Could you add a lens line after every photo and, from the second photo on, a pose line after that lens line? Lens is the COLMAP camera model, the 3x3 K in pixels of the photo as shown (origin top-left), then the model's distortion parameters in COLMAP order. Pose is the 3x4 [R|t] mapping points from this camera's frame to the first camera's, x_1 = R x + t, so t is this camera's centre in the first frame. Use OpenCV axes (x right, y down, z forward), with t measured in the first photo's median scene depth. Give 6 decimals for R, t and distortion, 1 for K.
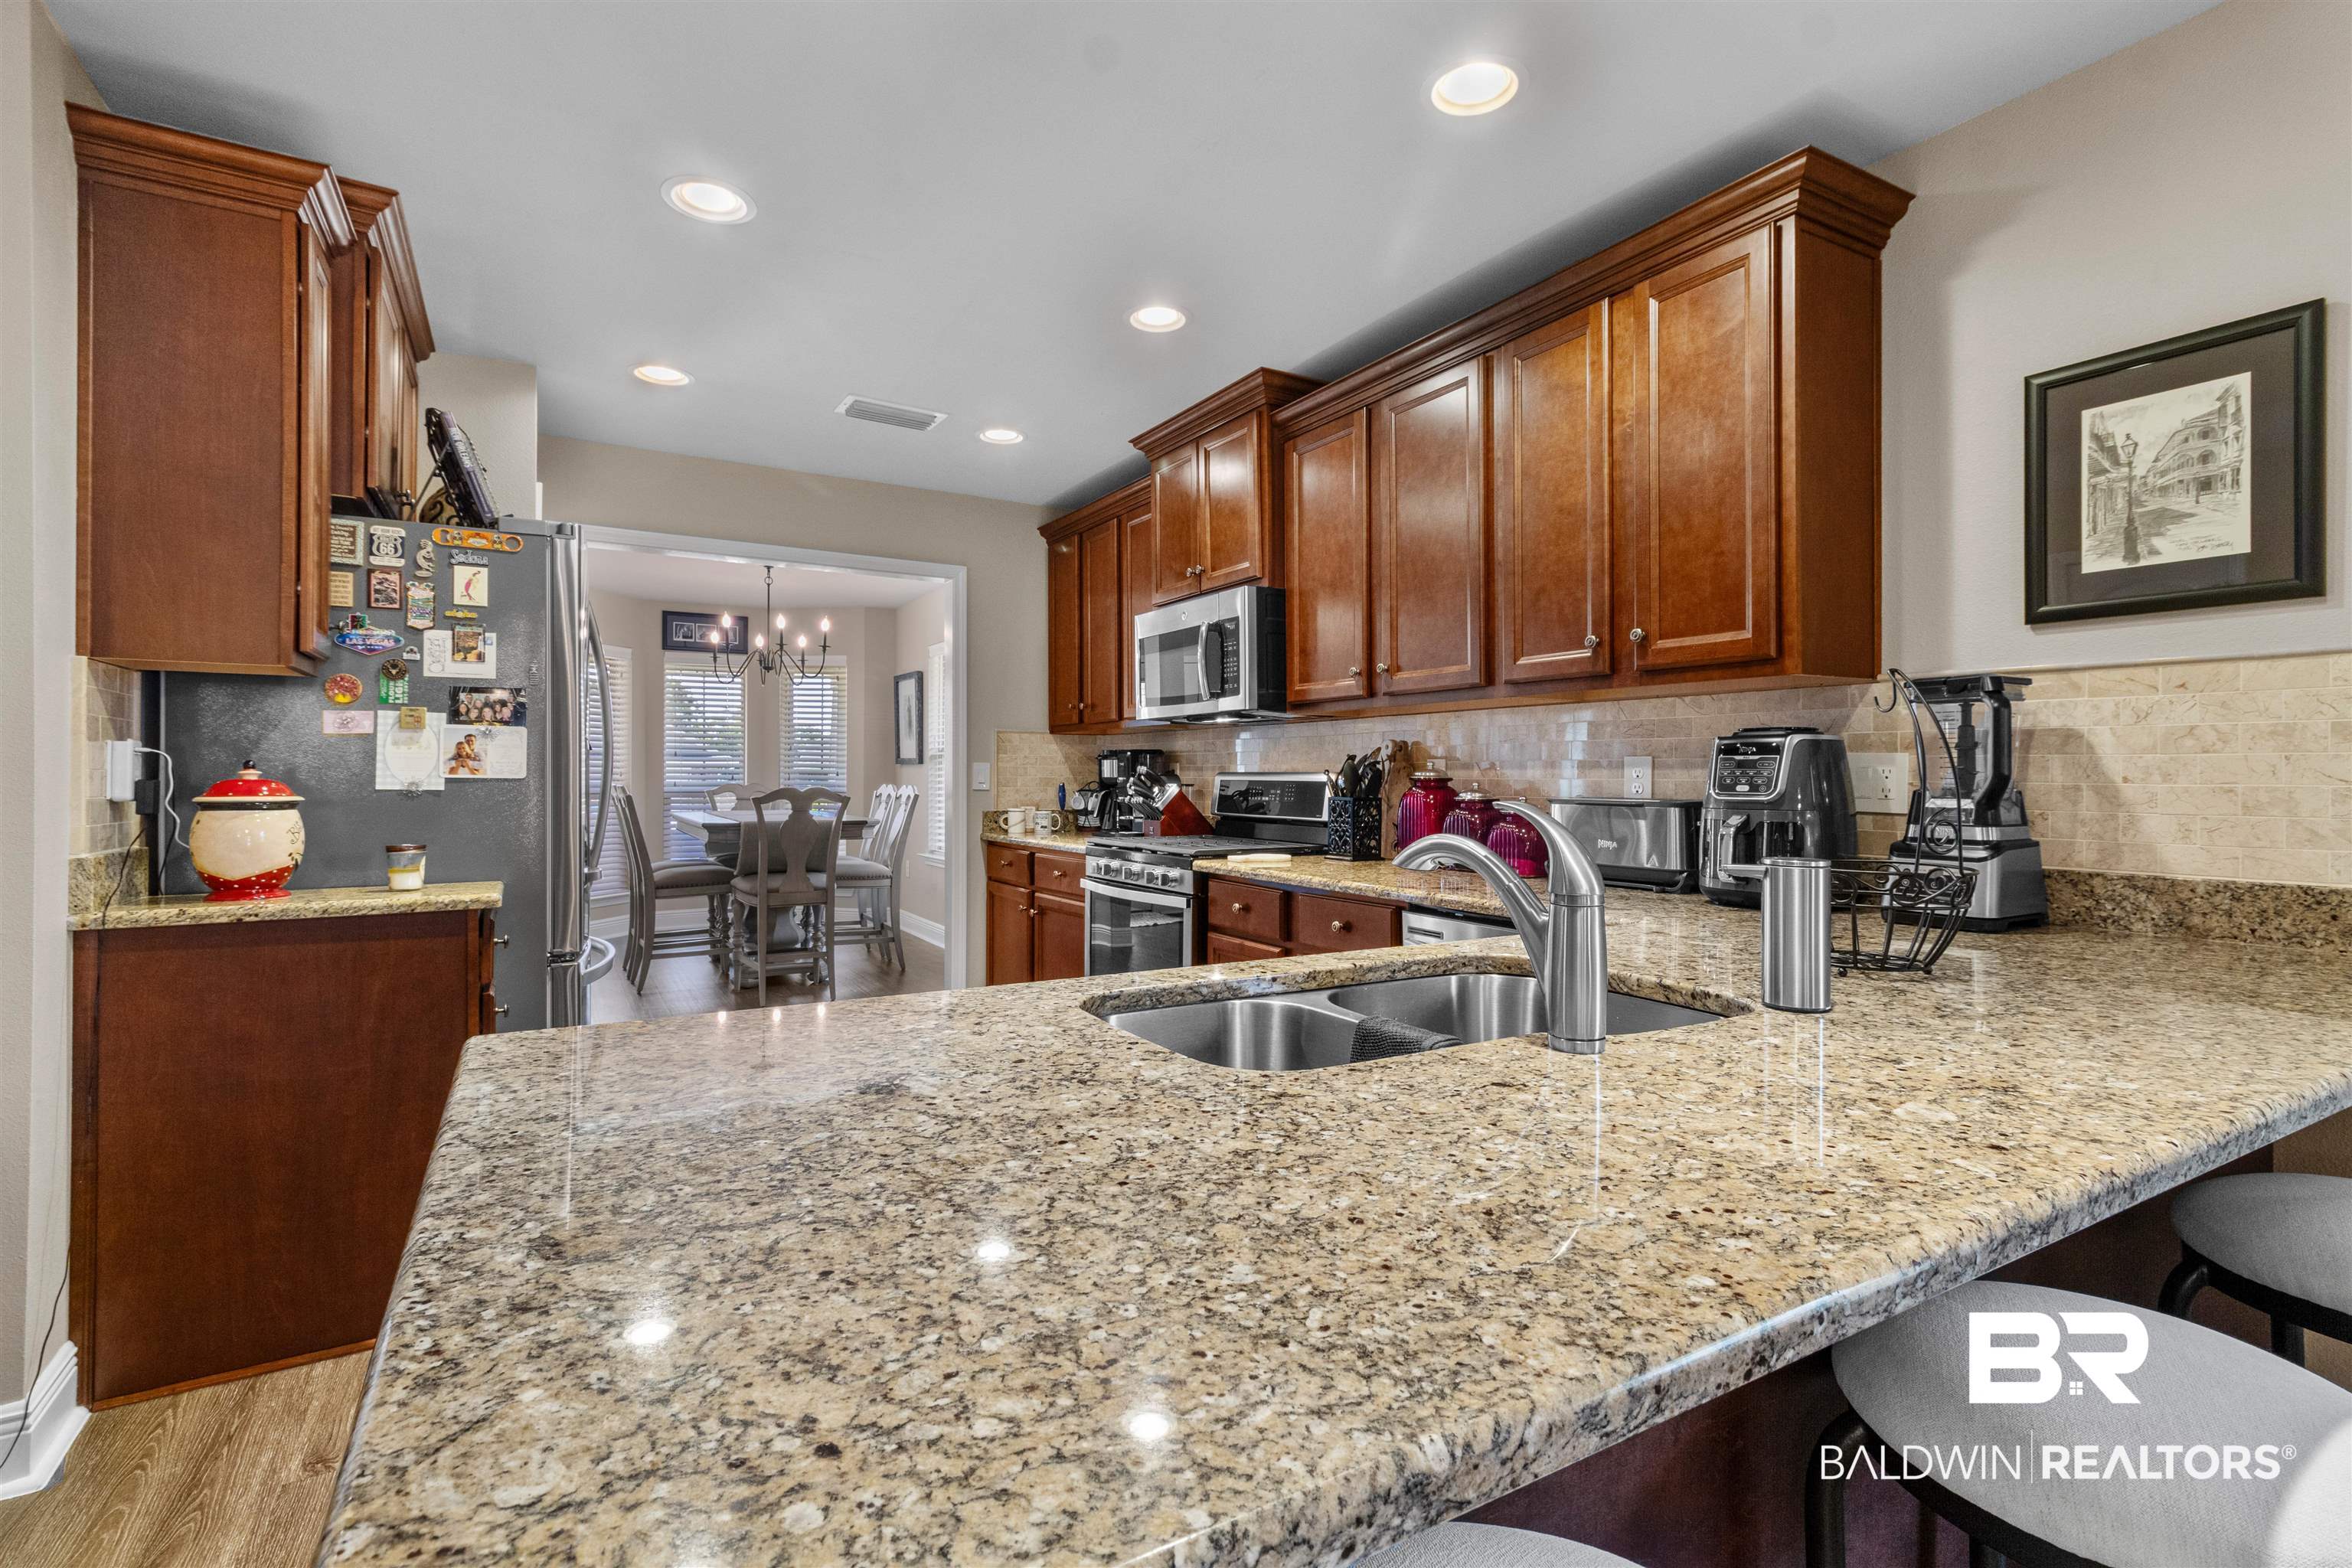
lens RADIAL K [[1096.5, 0, 1189.3], [0, 1096.5, 767.0], [0, 0, 1]] dist [0.004226, 0.000170]
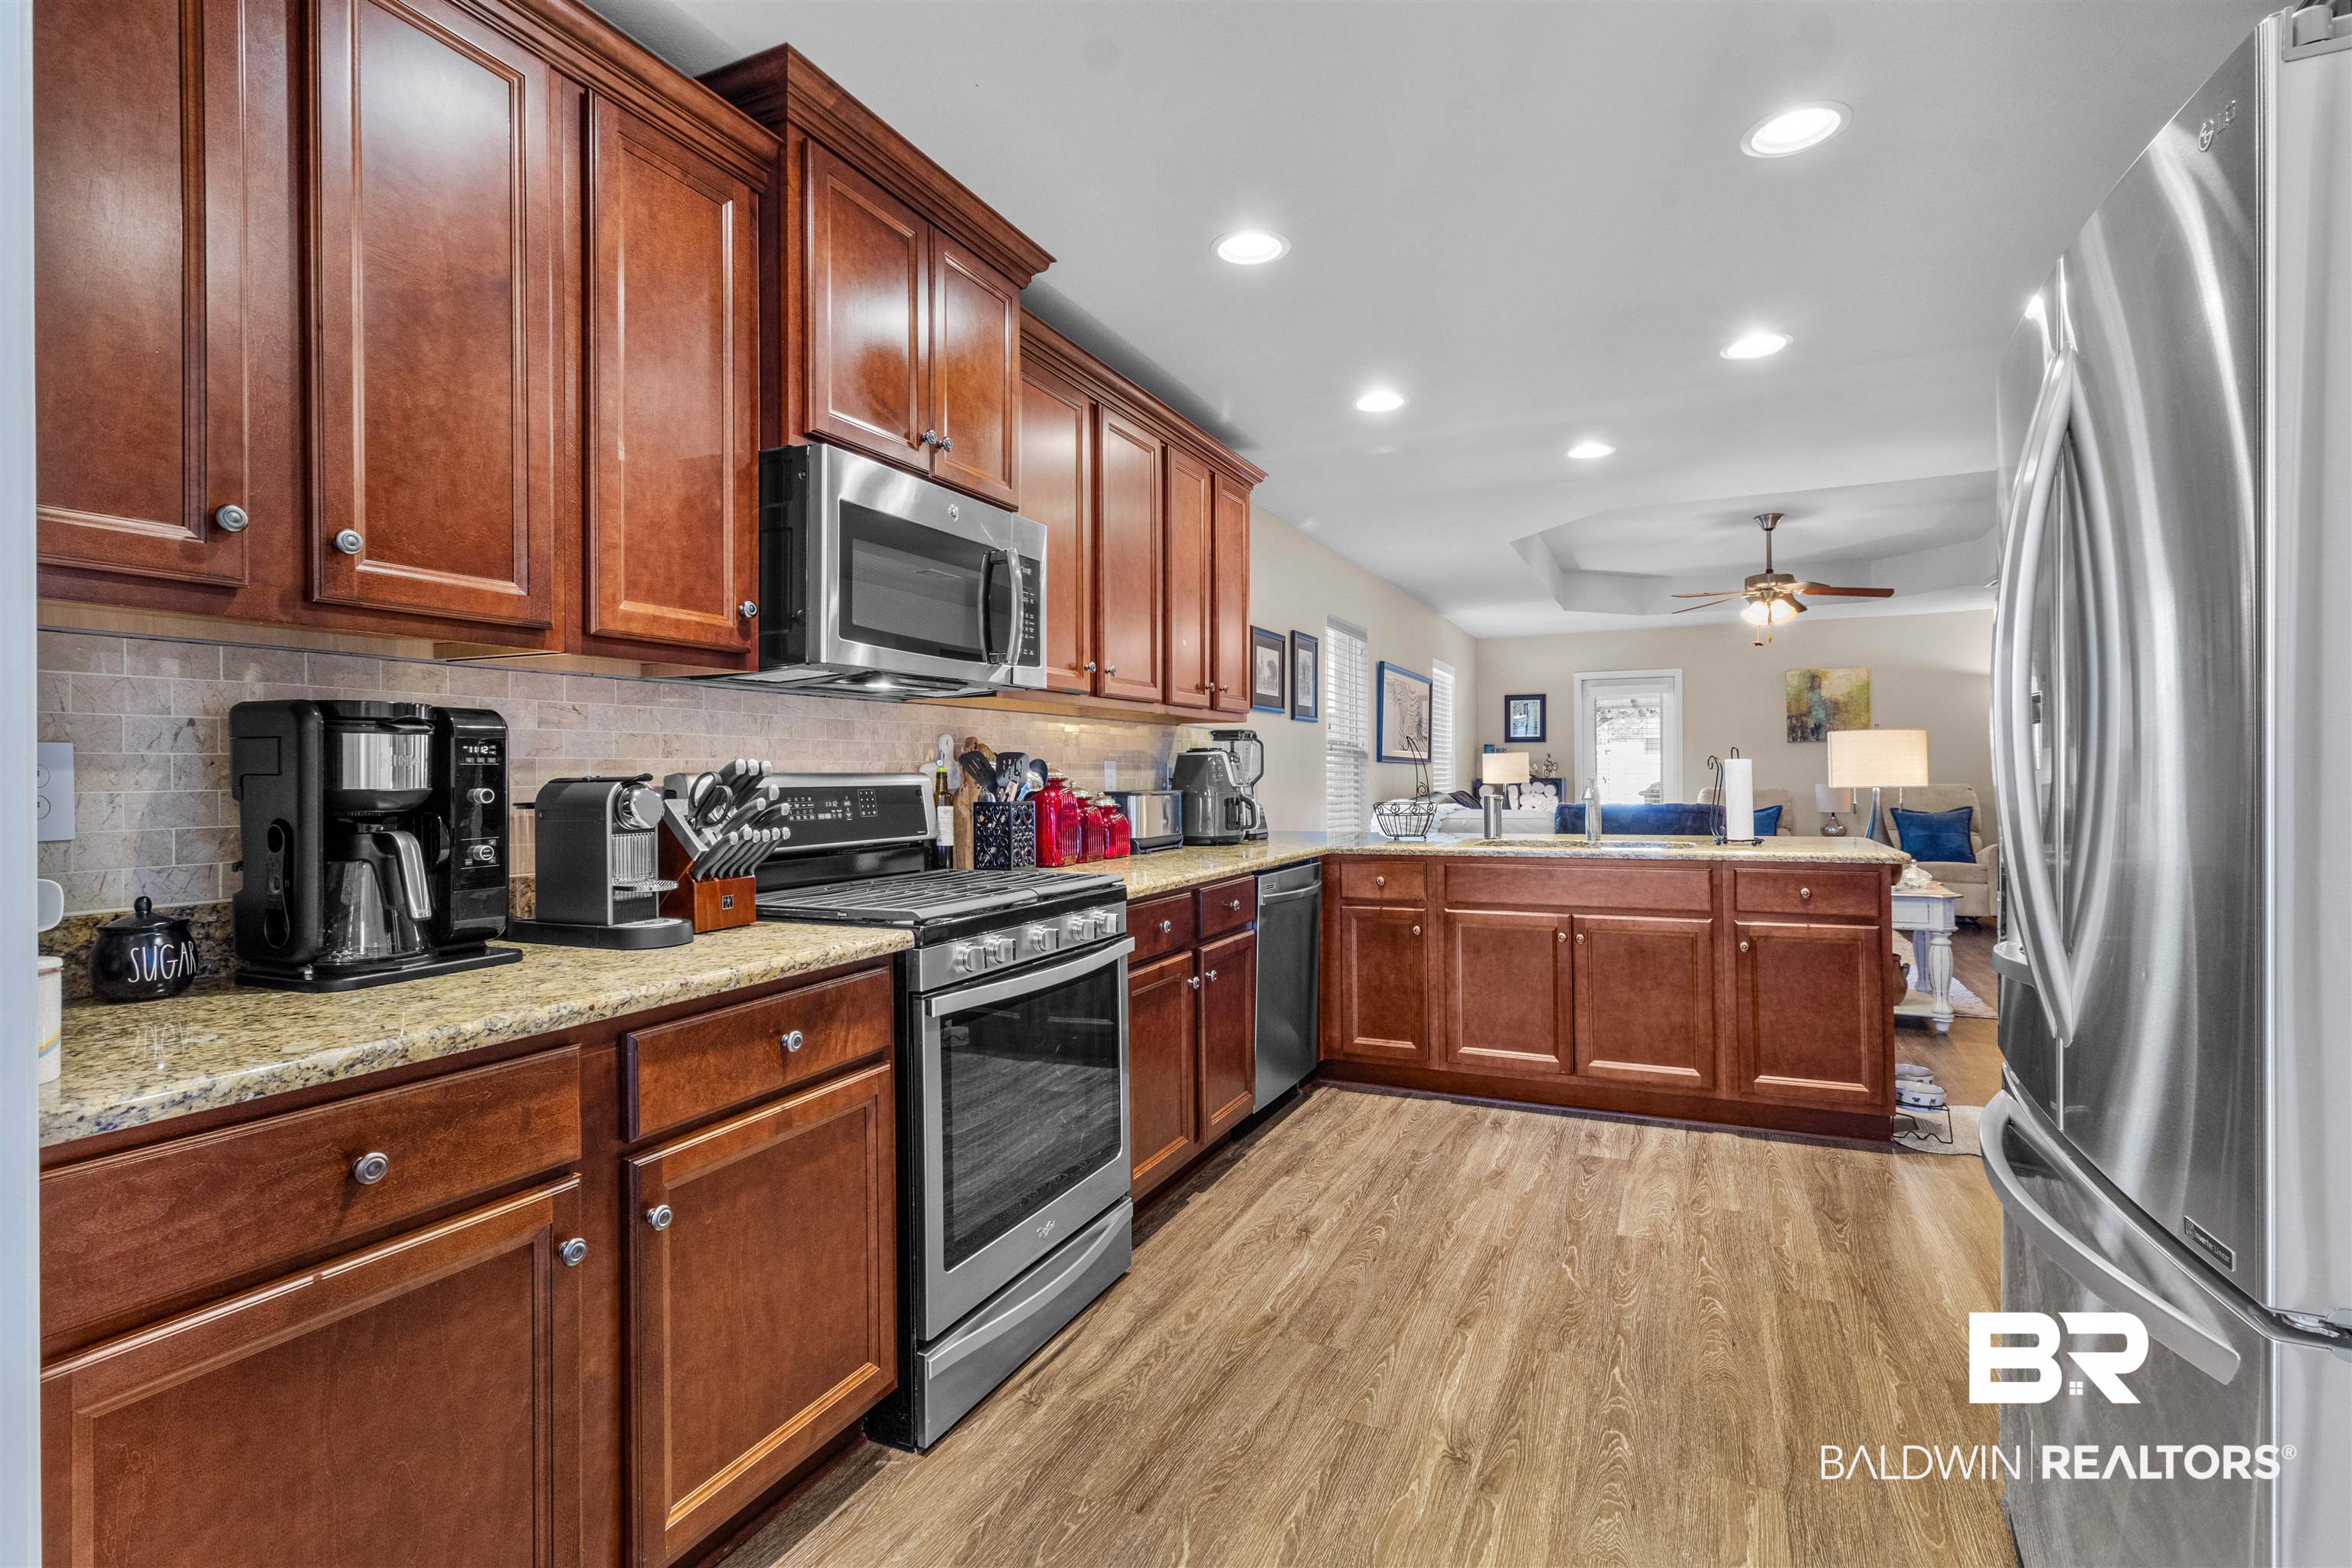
lens RADIAL K [[1096.5, 0, 1188.2], [0, 1096.5, 771.2], [0, 0, 1]] dist [0.004226, 0.000170]
pose [[-0.568004, 0.006092, 0.823003, -0.860950], [0.003247, 0.999981, -0.005161, 0.011986], [-0.823019, -0.000259, -0.568014, 1.852299]]
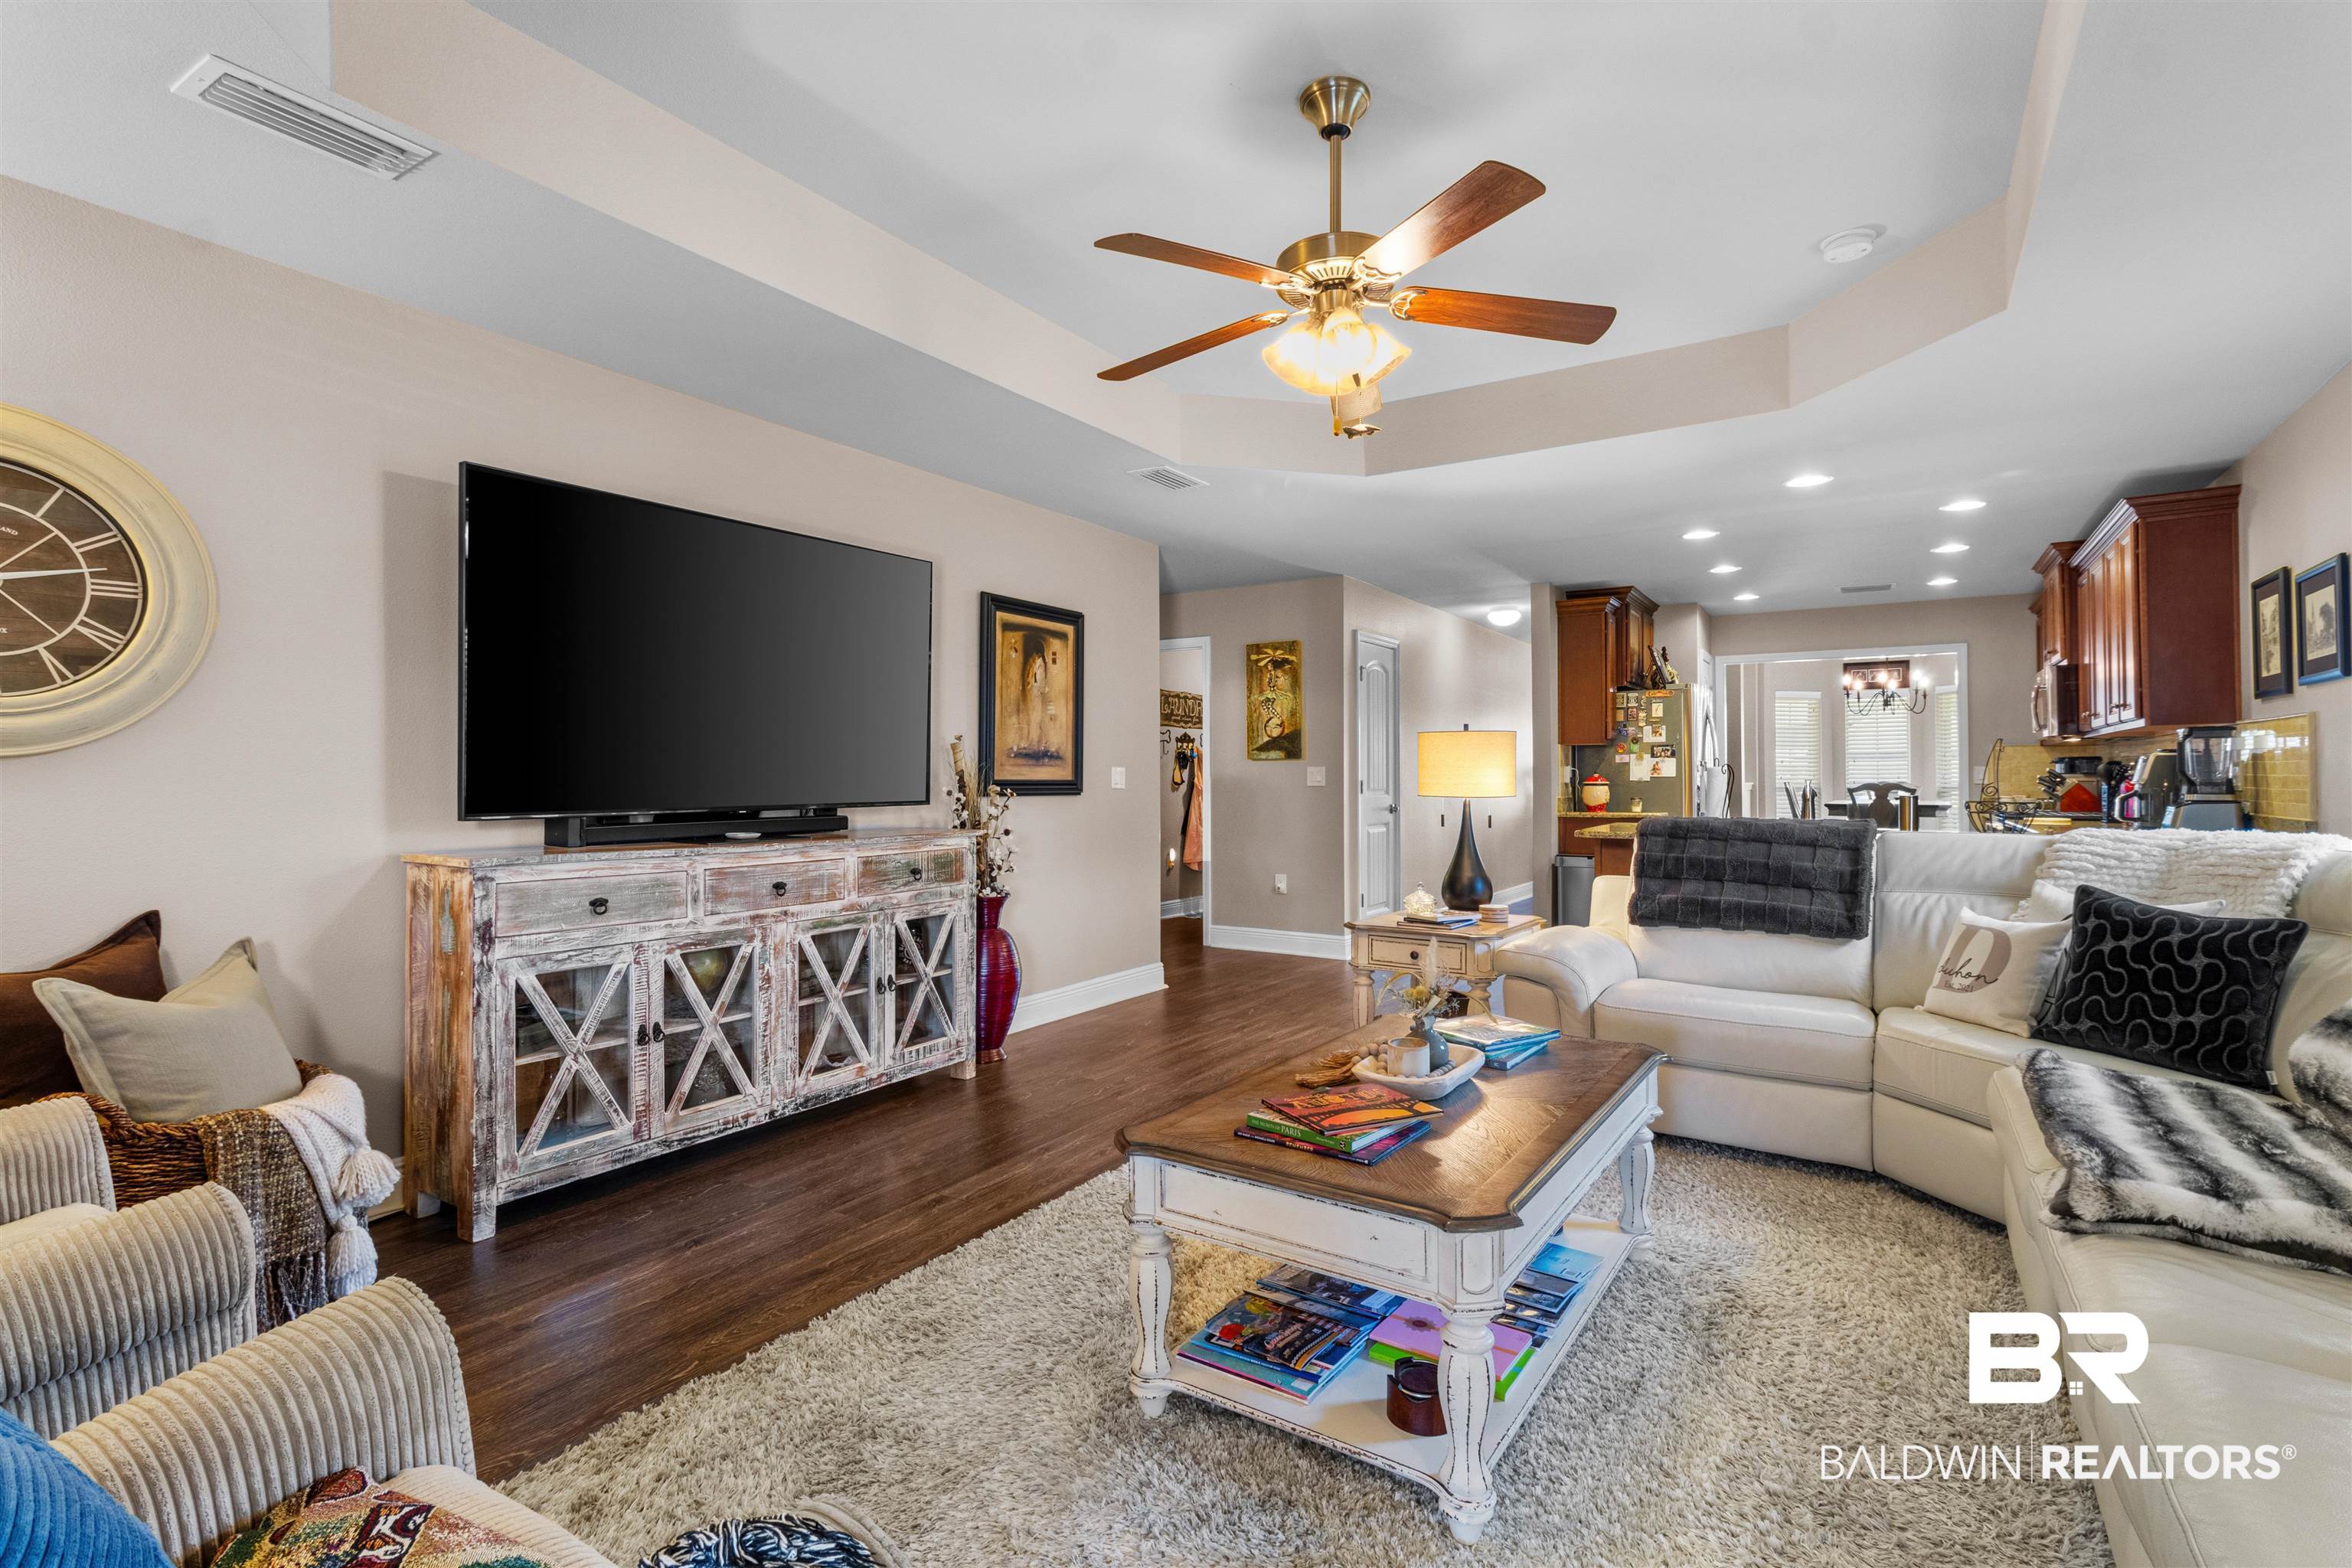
lens RADIAL K [[1096.5, 0, 1175.3], [0, 1096.5, 775.5], [0, 0, 1]] dist [0.004226, 0.000170]
pose [[0.452690, -0.008604, -0.891626, 1.370580], [0.011272, 0.999929, -0.003926, 0.004748], [0.891597, -0.008273, 0.452755, -1.467956]]
